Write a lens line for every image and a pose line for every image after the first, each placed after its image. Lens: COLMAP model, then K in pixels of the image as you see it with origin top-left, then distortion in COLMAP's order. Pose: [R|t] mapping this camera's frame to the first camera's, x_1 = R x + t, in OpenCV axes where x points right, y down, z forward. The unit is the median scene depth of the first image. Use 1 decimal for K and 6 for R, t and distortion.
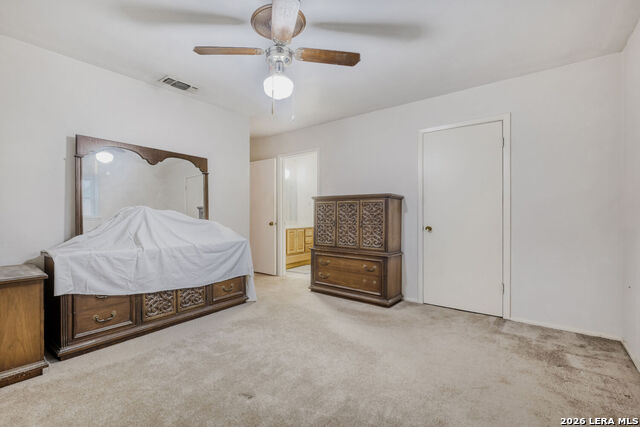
lens RADIAL K [[283.8, 0, 319.2], [0, 283.8, 214.9], [0, 0, 1]] dist [-0.012633, -0.000435]
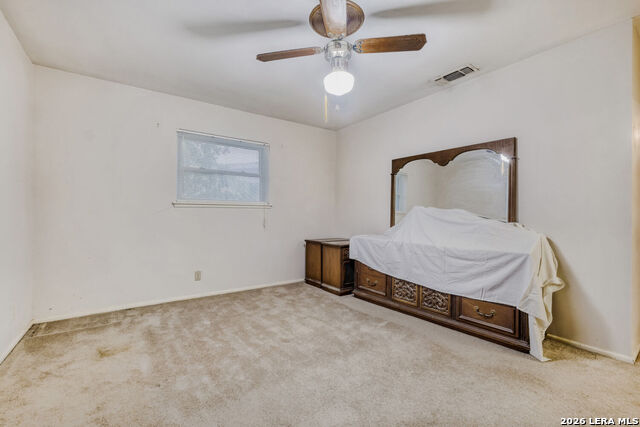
lens RADIAL K [[283.8, 0, 316.9], [0, 283.8, 216.8], [0, 0, 1]] dist [-0.012633, -0.000435]
pose [[-0.304768, 0.002648, -0.952423, 0.604925], [-0.004993, 0.999978, 0.004378, 0.010326], [0.952414, 0.006089, -0.304748, 0.957989]]
